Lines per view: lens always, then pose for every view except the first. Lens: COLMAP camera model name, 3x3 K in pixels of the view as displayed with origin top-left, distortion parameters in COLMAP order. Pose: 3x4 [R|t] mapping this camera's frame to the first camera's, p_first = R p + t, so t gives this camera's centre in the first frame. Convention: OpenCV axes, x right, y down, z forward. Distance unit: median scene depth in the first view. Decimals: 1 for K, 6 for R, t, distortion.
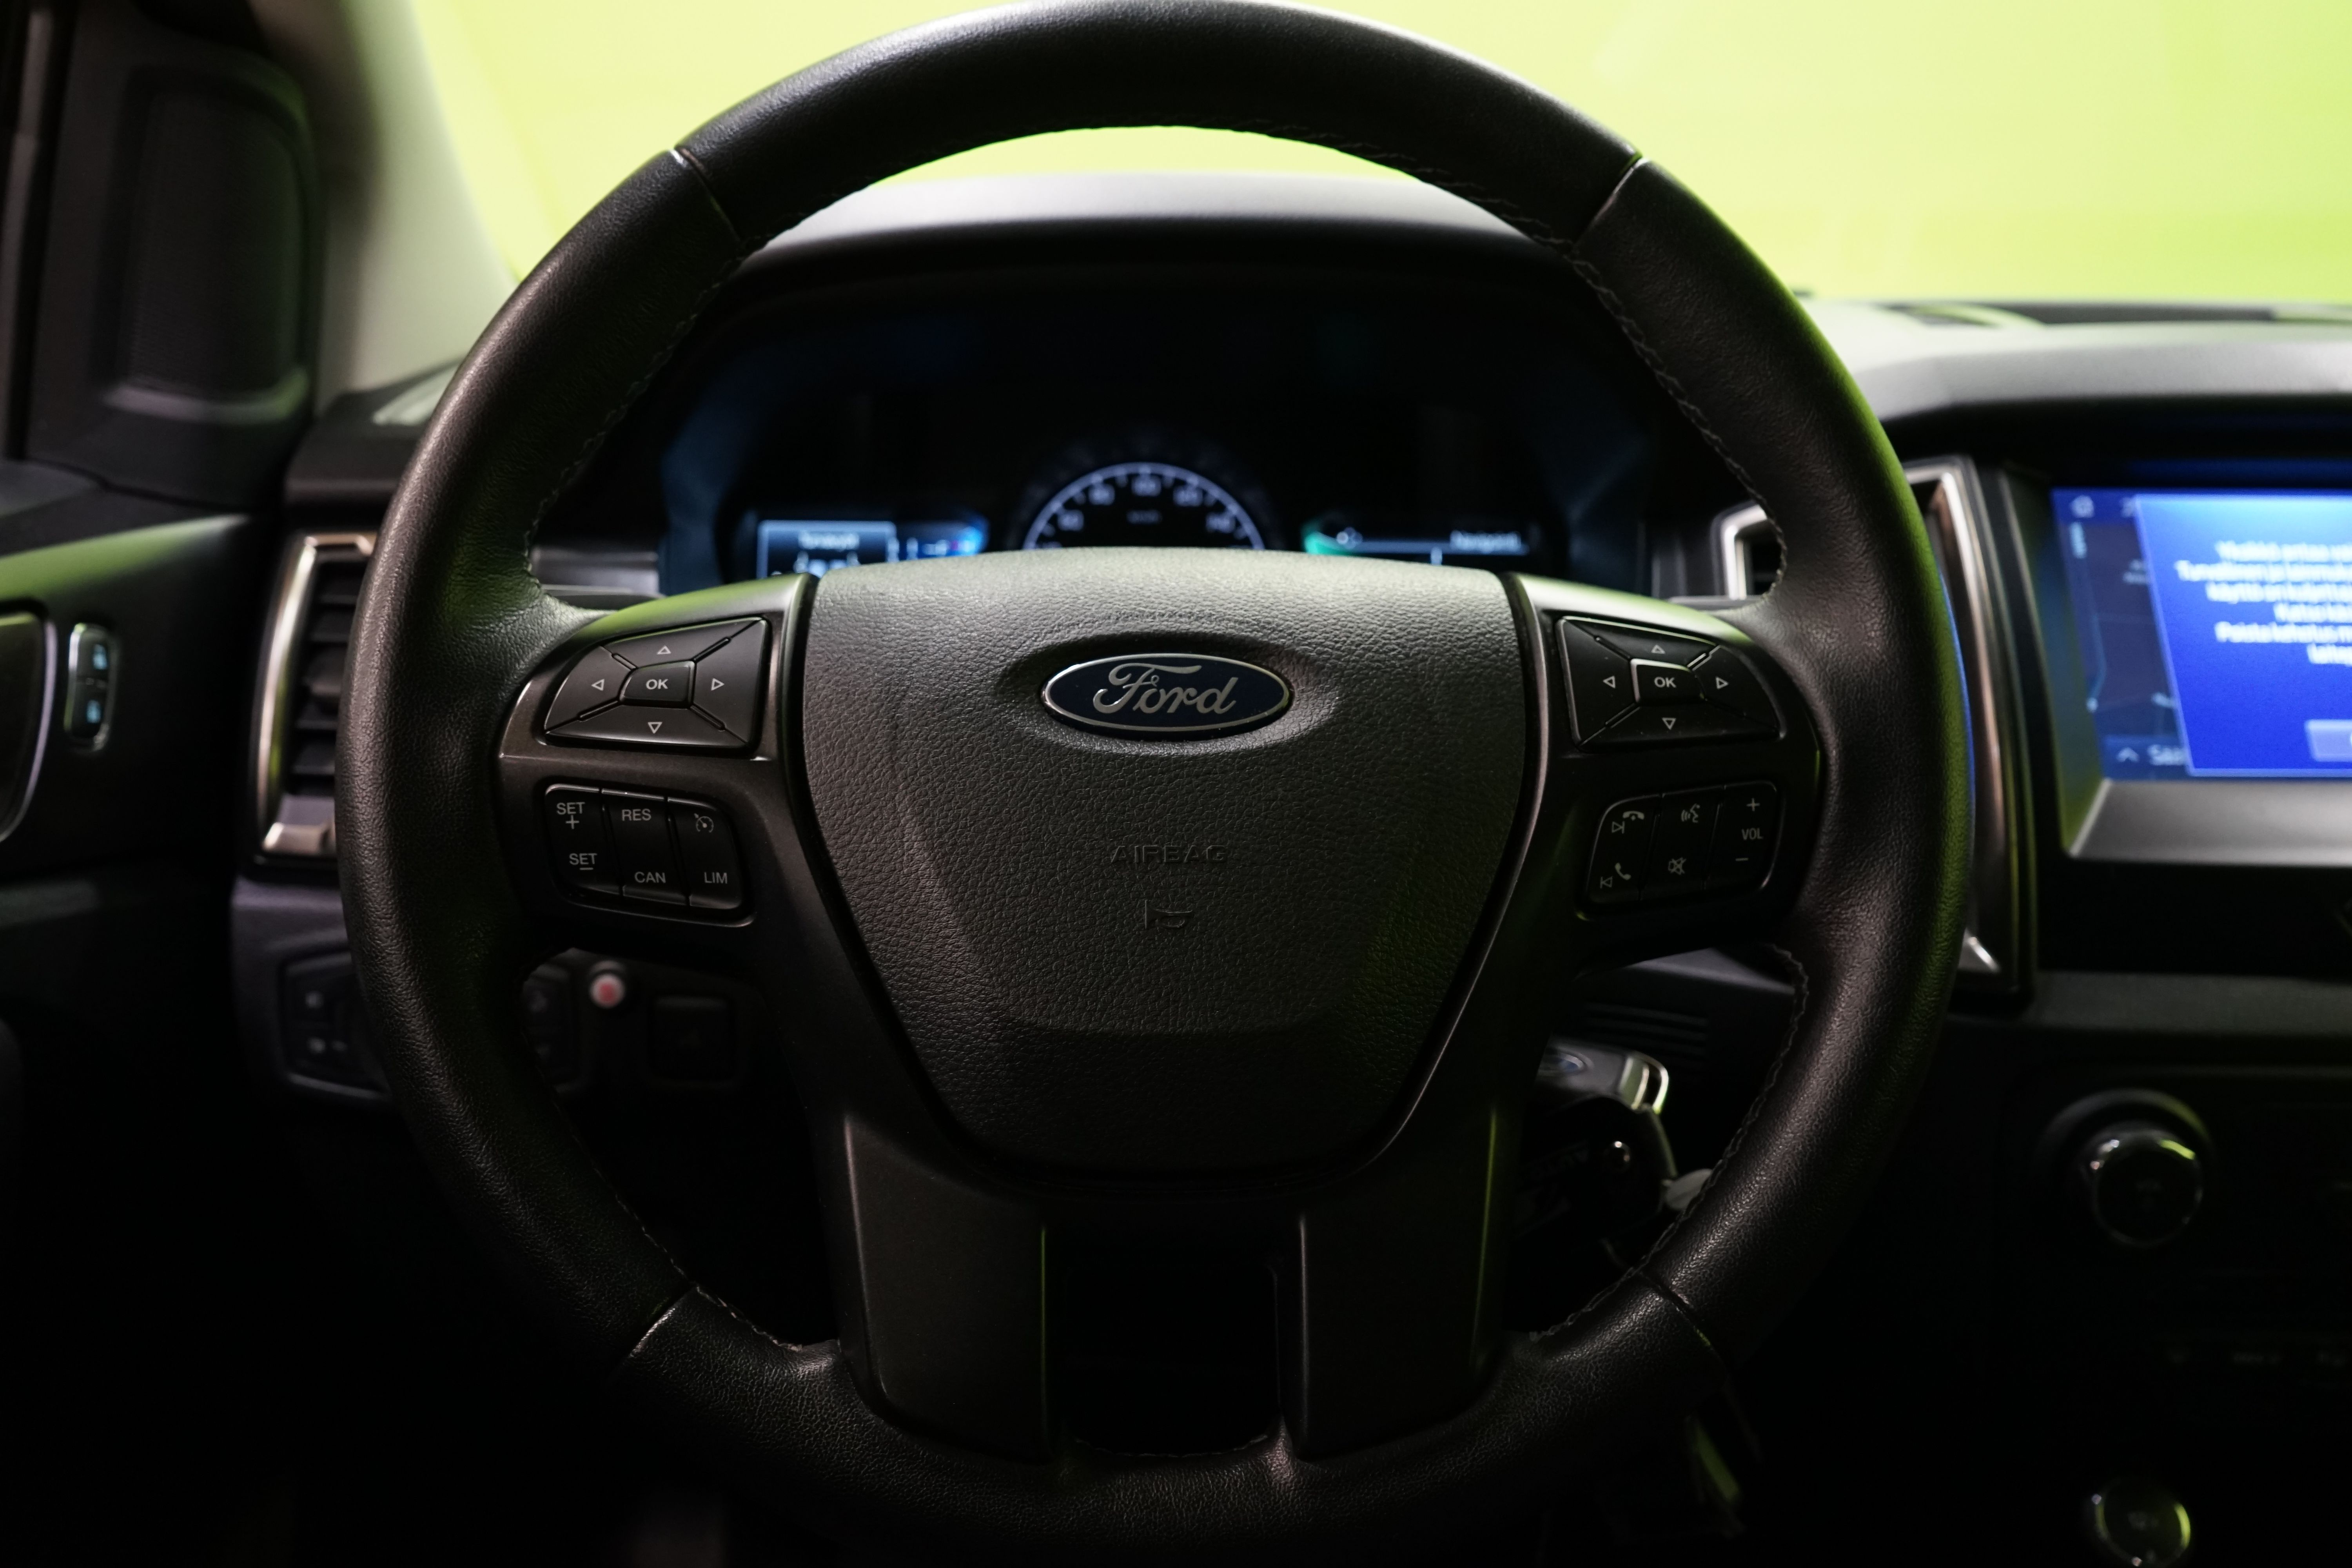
lens RADIAL K [[2152.6, 0, 1176.0], [0, 2152.6, 784.0], [0, 0, 1]] dist [0.002361, 0.003512]
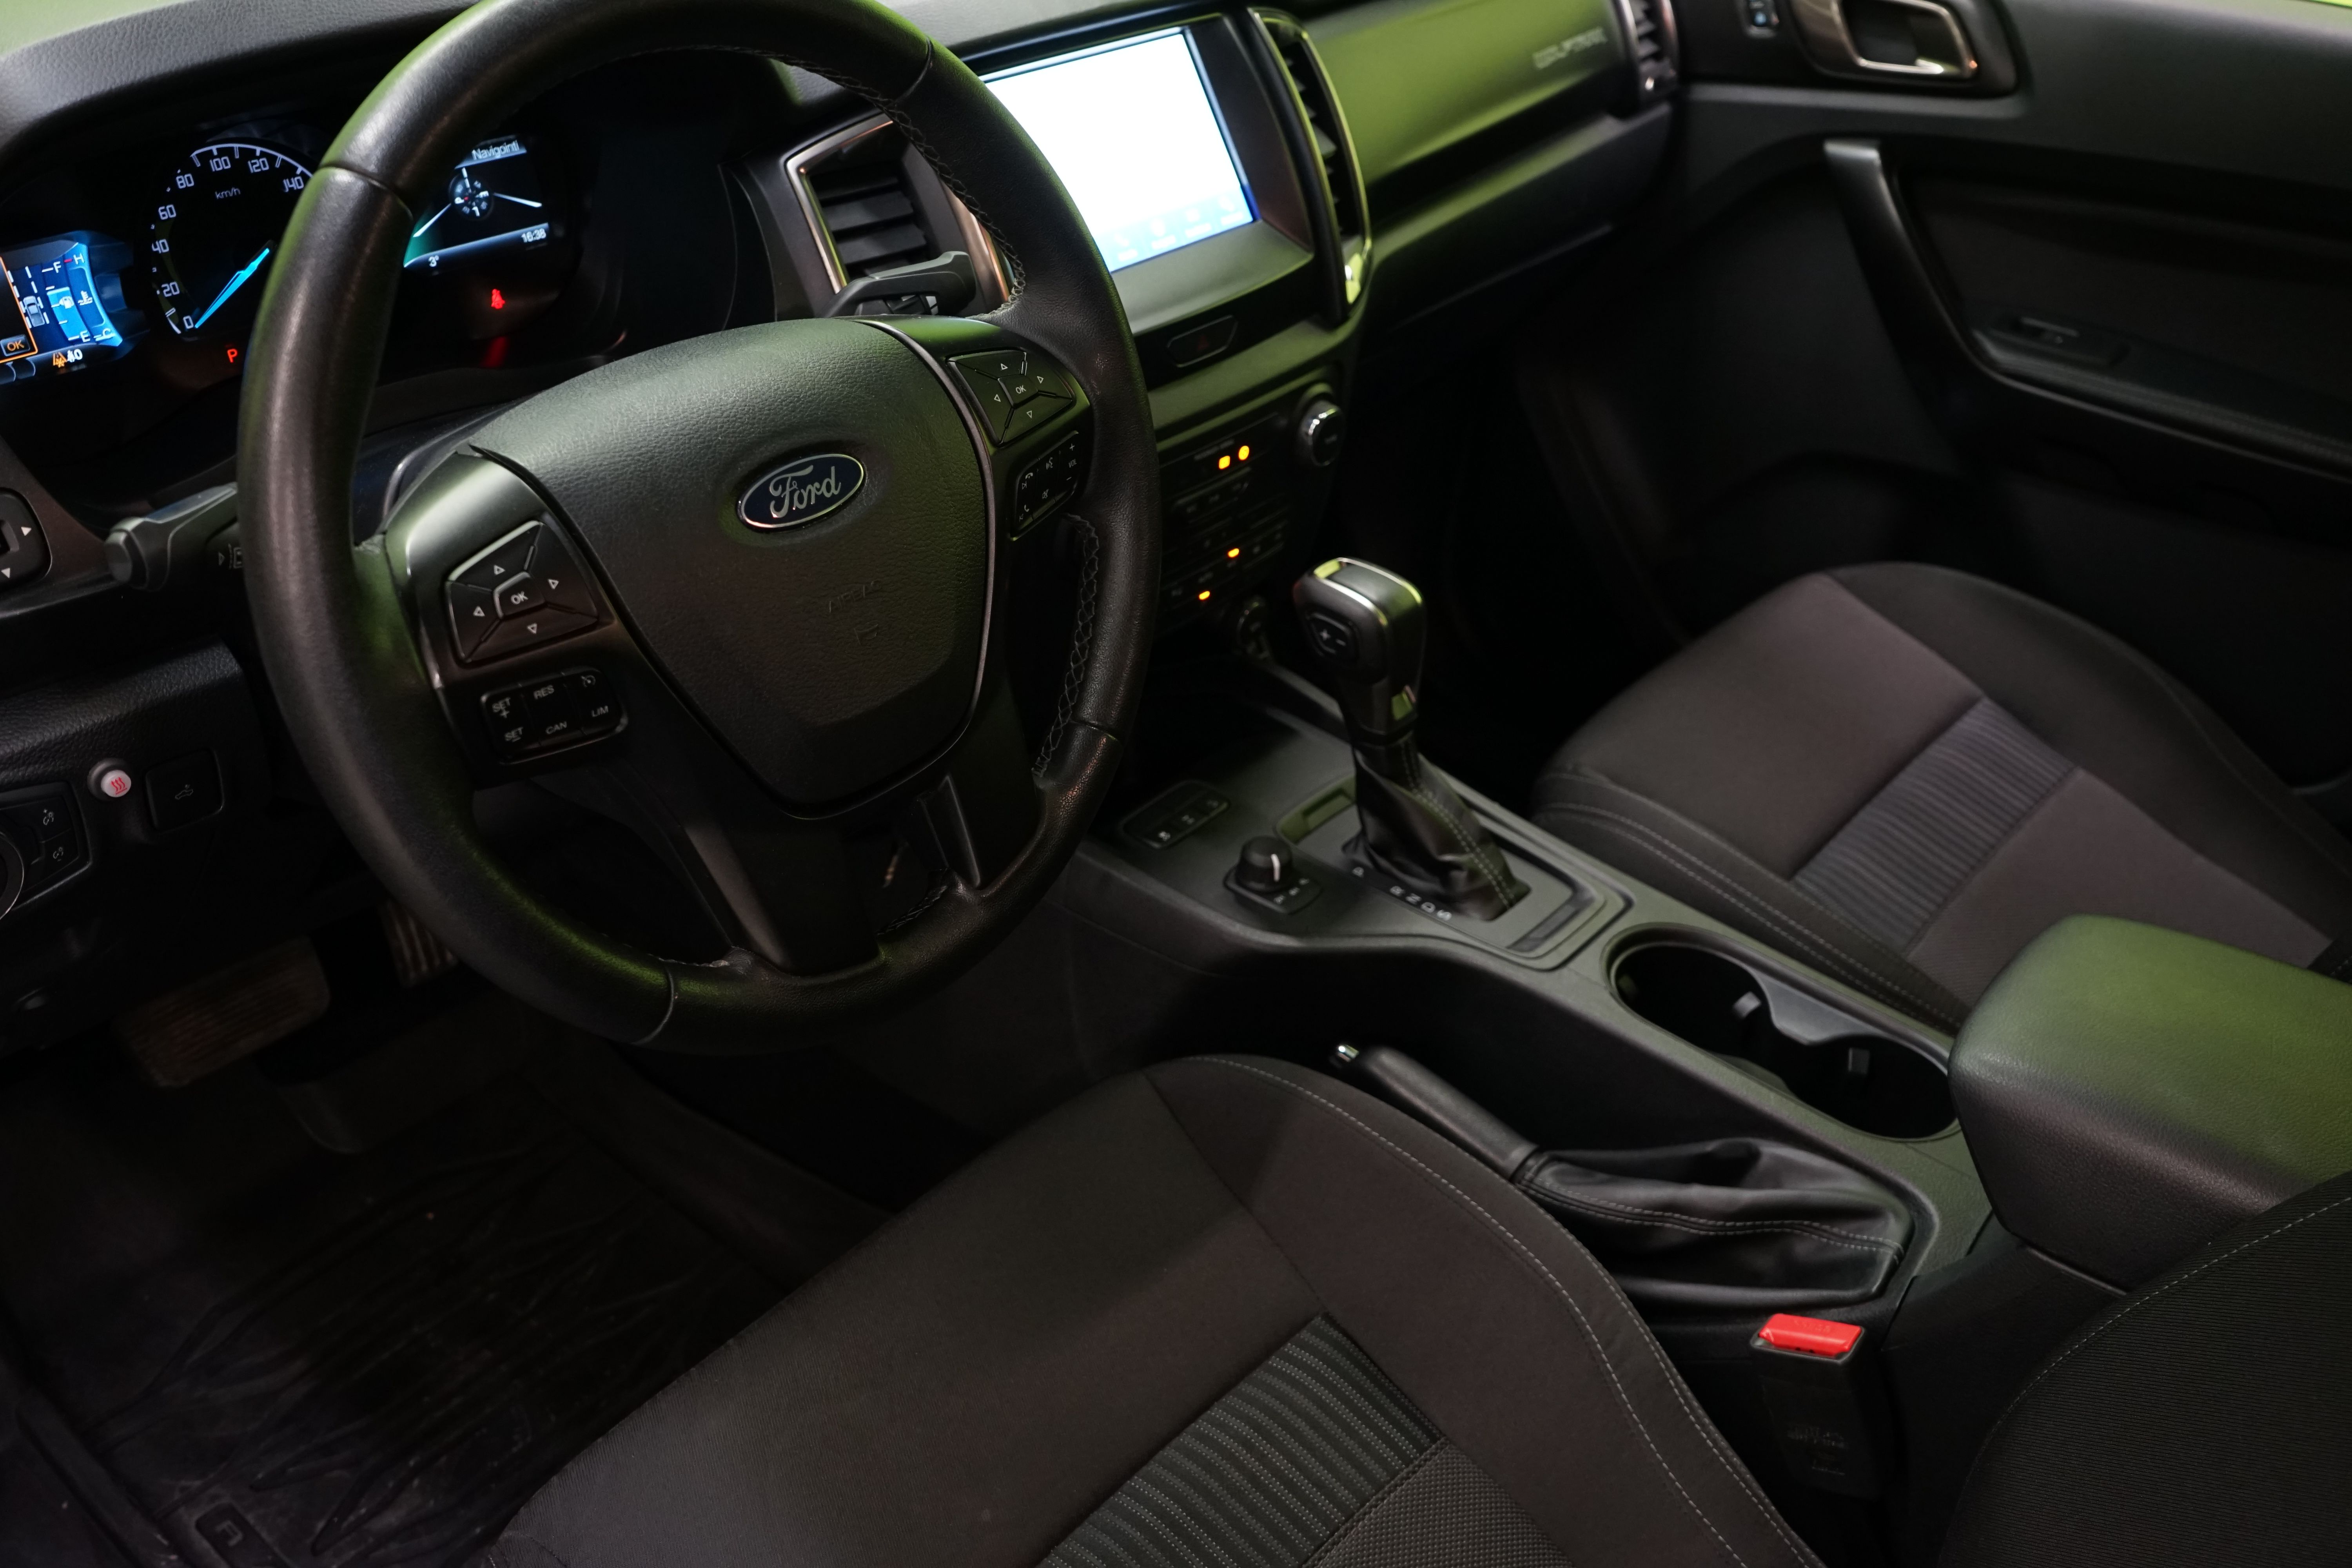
lens RADIAL K [[2152.6, 0, 1176.0], [0, 2152.6, 784.0], [0, 0, 1]] dist [0.002361, 0.003512]
pose [[0.656812, -0.392019, 0.644142, -0.895298], [0.095889, 0.890725, 0.444312, -0.509583], [-0.747933, -0.230063, 0.622630, -0.194884]]
